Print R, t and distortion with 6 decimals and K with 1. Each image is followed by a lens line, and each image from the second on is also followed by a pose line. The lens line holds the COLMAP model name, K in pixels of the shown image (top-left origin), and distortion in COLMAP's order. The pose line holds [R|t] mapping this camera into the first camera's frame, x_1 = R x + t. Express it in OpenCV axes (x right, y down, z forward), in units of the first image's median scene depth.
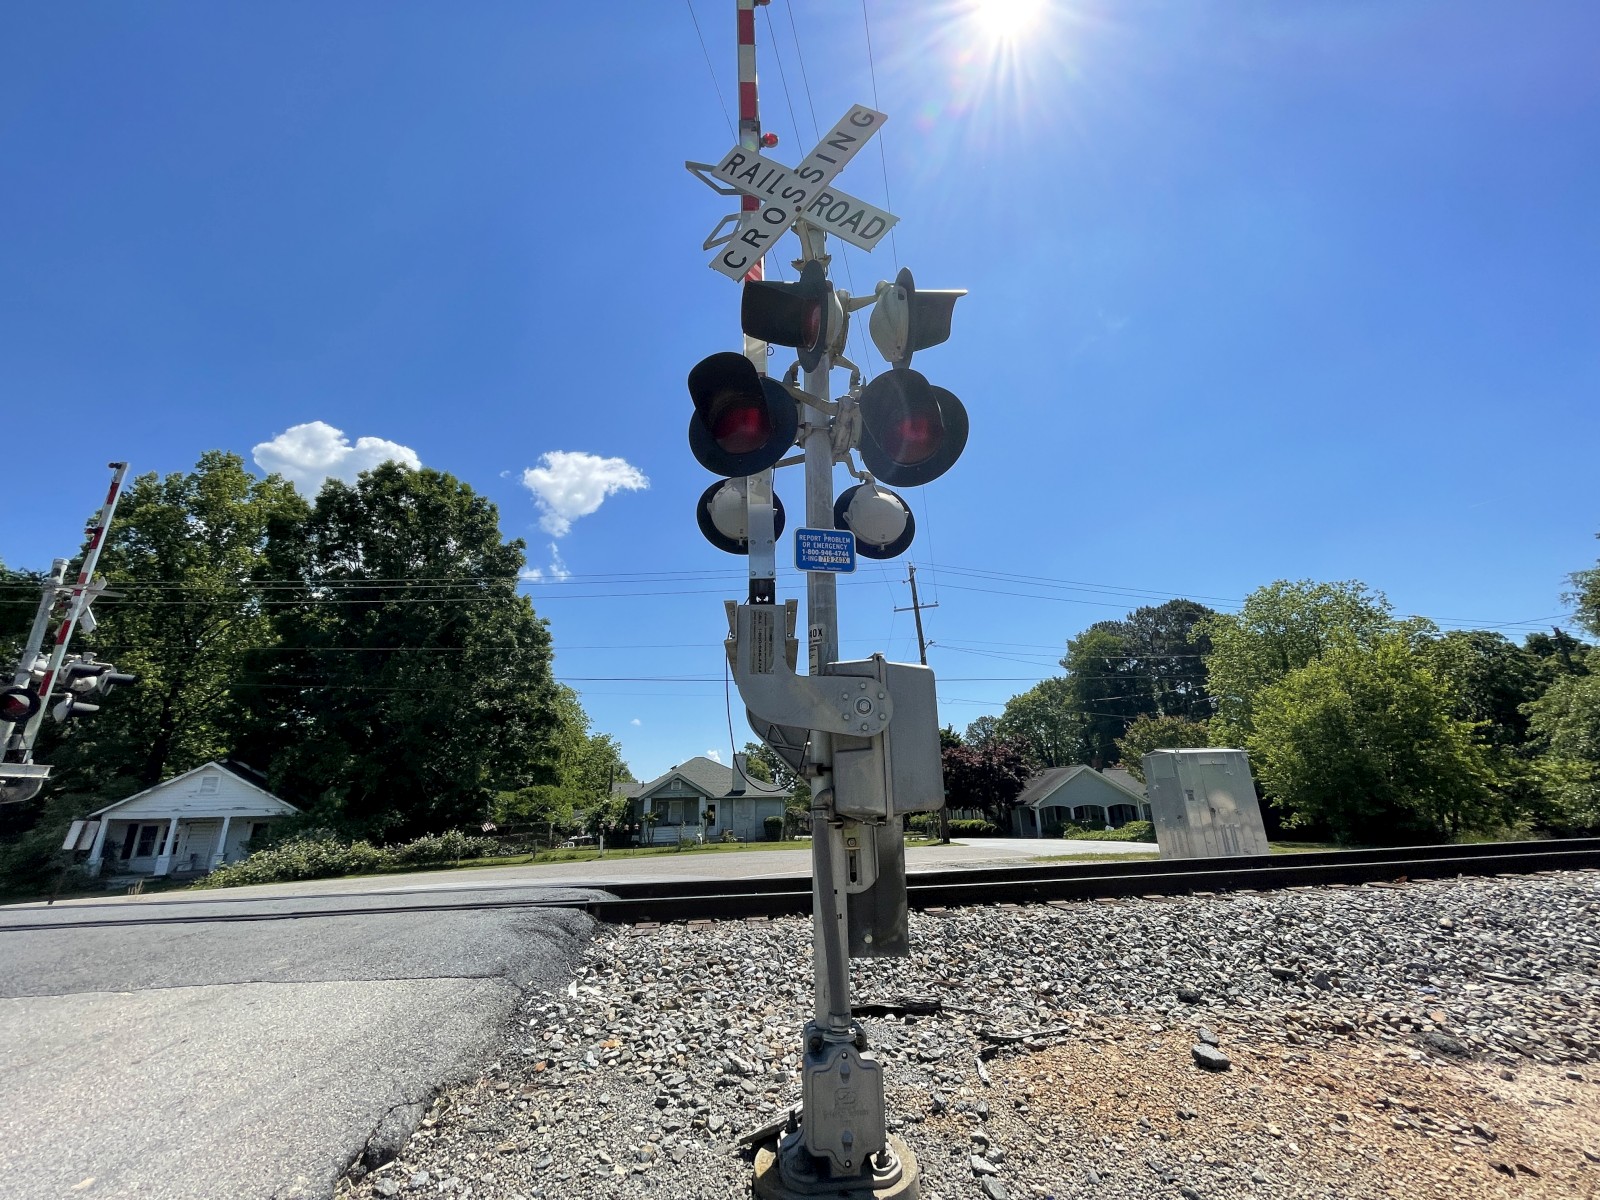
lens RADIAL K [[645.3, 0, 806.1], [0, 645.3, 597.3], [0, 0, 1]] dist [-0.004421, 0.000124]
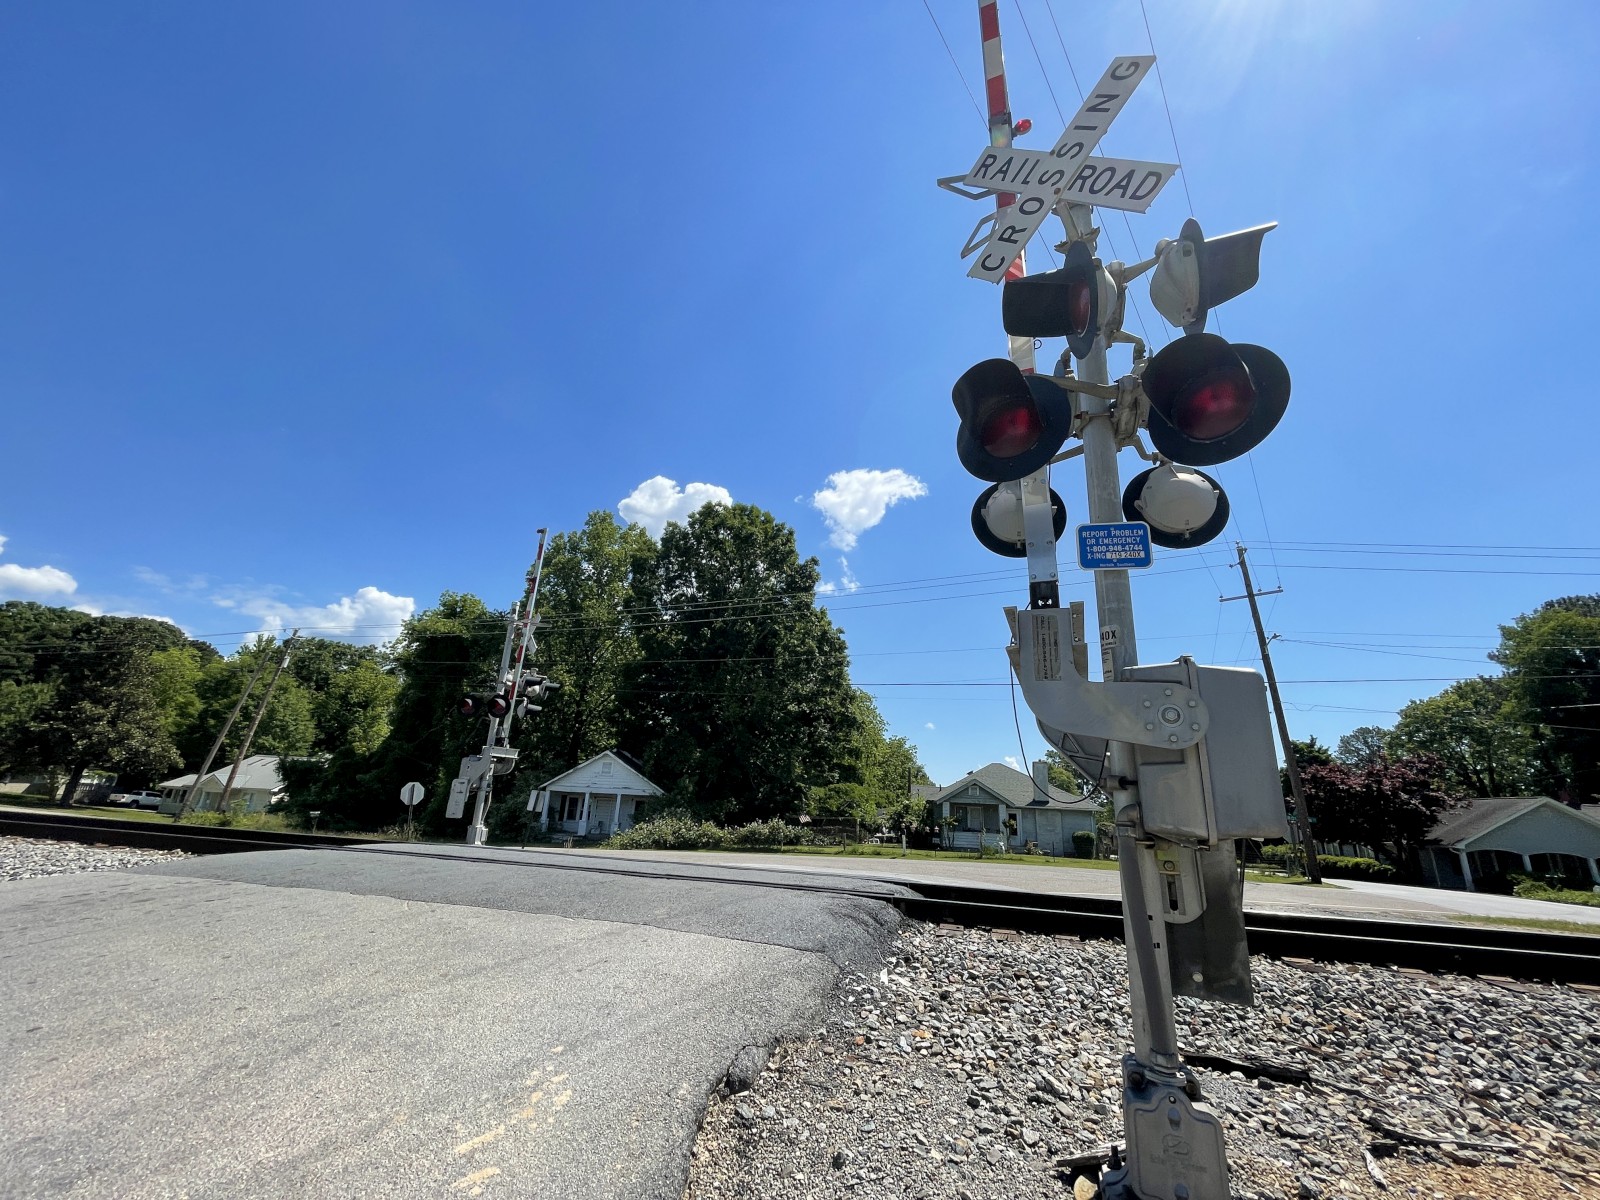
lens RADIAL K [[645.3, 0, 803.9], [0, 645.3, 597.6], [0, 0, 1]] dist [-0.004421, 0.000124]
pose [[0.903342, -0.064454, -0.424050, 0.011869], [0.061927, 0.997885, -0.019754, -0.006048], [0.424426, -0.008416, 0.905423, -0.021531]]
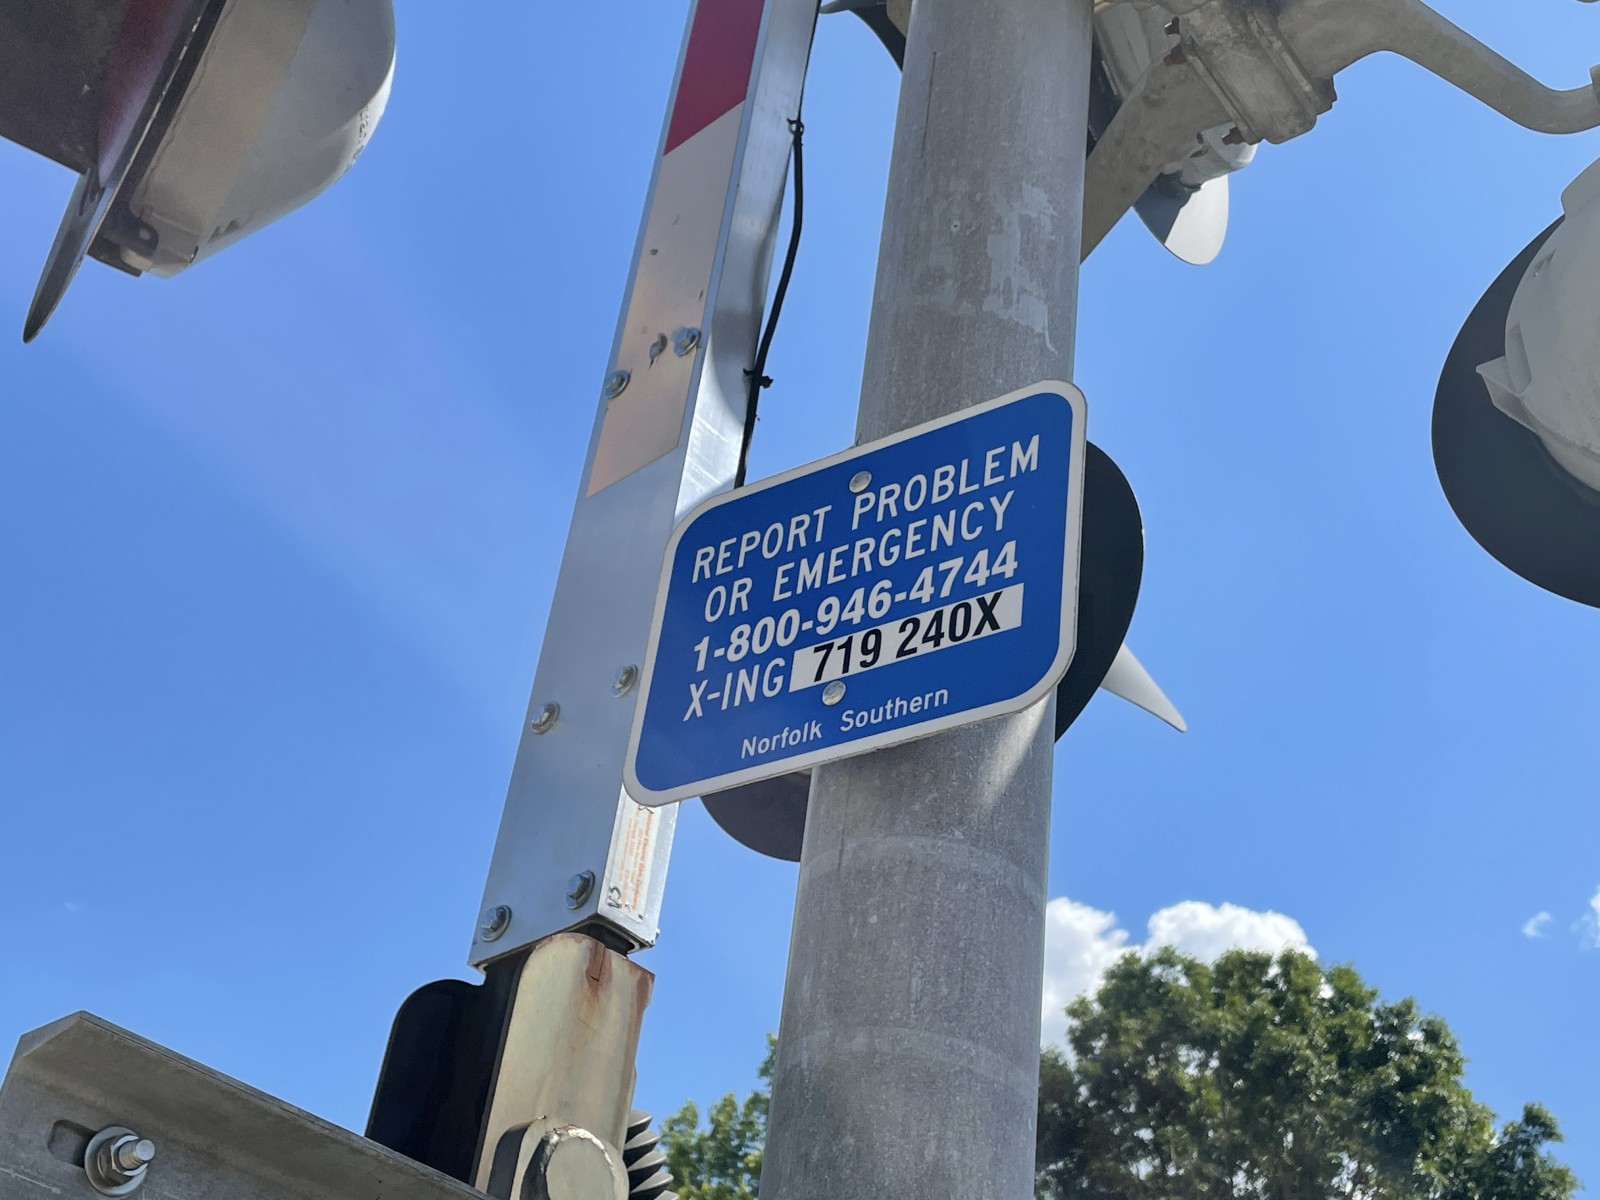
lens RADIAL K [[2099.1, 0, 799.7], [0, 2099.1, 597.8], [0, 0, 1]] dist [0.058350, 0.000000]
pose [[0.696364, -0.334883, -0.634768, 0.213600], [0.113471, 0.924711, -0.363365, 0.055048], [0.708662, 0.181007, 0.681935, 0.565984]]
